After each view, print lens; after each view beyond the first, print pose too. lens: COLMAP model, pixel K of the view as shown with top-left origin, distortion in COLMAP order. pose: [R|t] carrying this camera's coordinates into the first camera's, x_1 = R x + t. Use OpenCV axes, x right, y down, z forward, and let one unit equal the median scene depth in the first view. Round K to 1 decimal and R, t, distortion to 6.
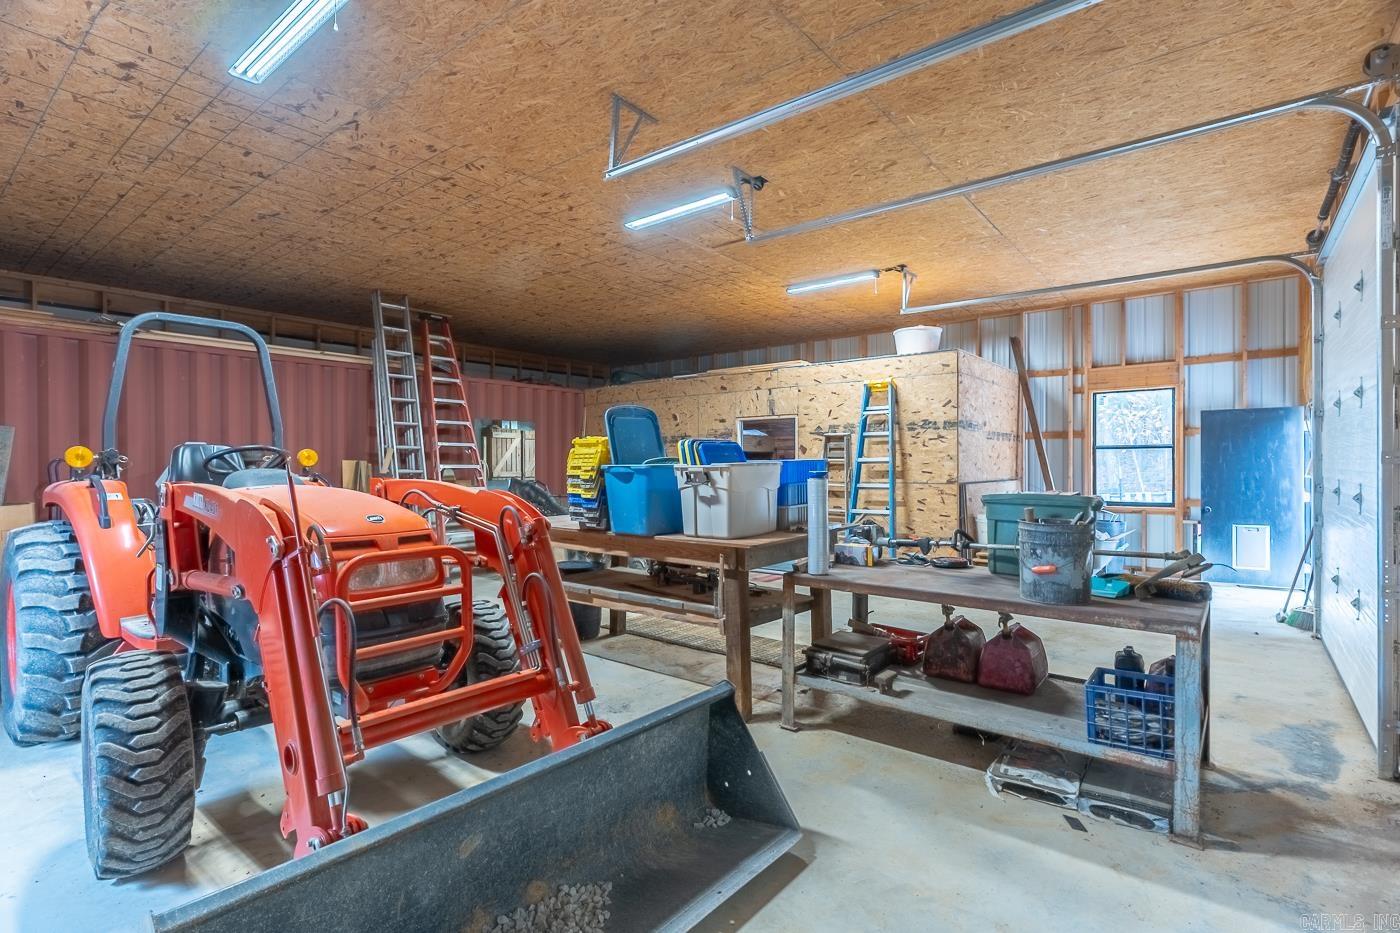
lens RADIAL K [[667.2, 0, 698.9], [0, 667.2, 471.2], [0, 0, 1]] dist [0.004666, -0.001291]
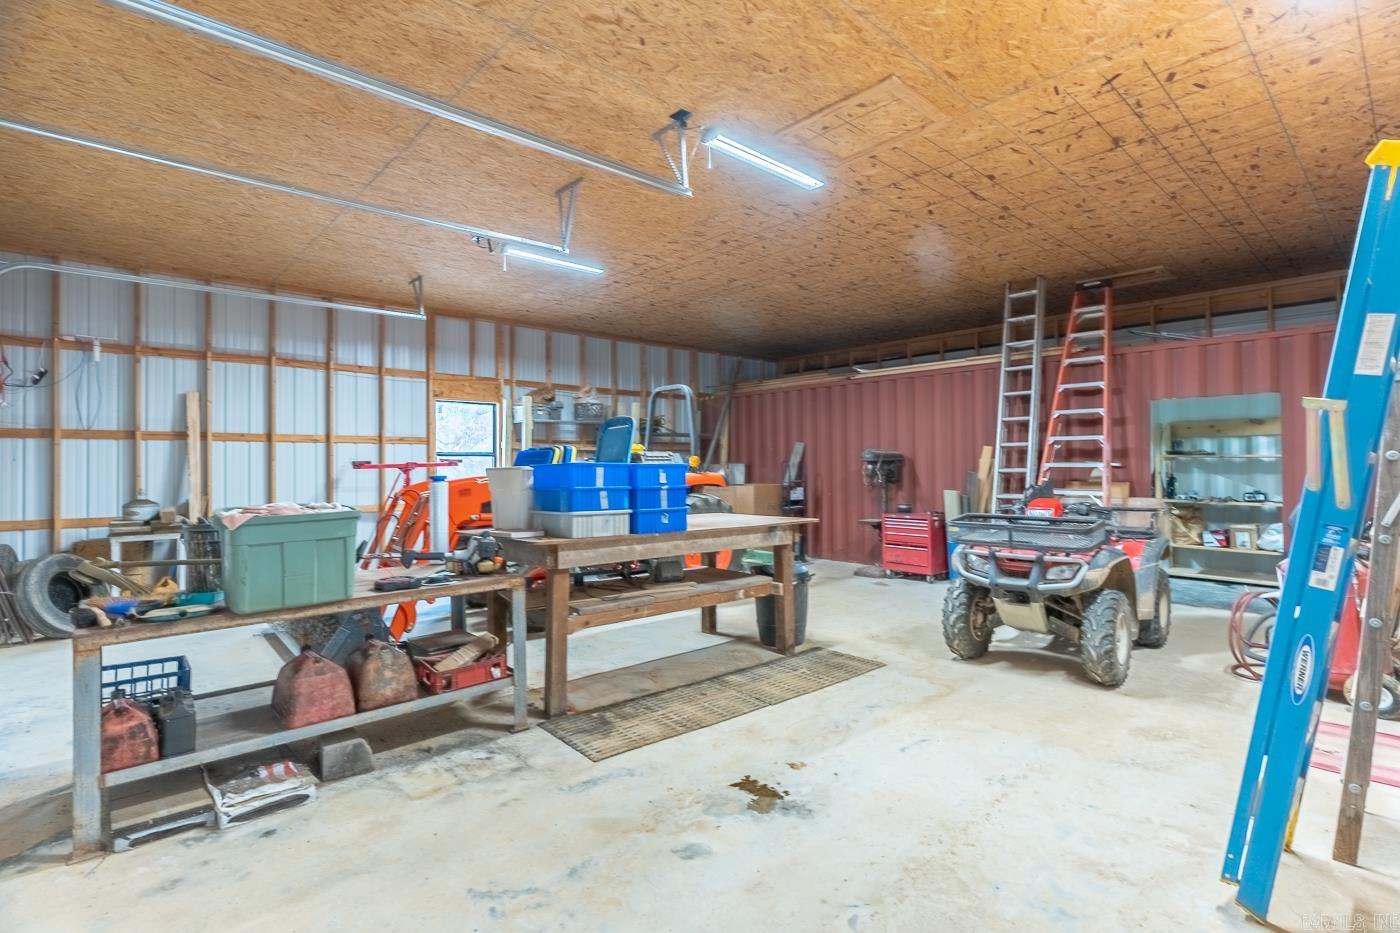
lens RADIAL K [[667.2, 0, 697.9], [0, 667.2, 463.2], [0, 0, 1]] dist [0.004666, -0.001291]
pose [[-0.158396, 0.001700, -0.987374, 0.593811], [-0.001422, 0.999997, 0.001950, -0.011724], [0.987375, 0.001713, -0.158393, 0.769486]]
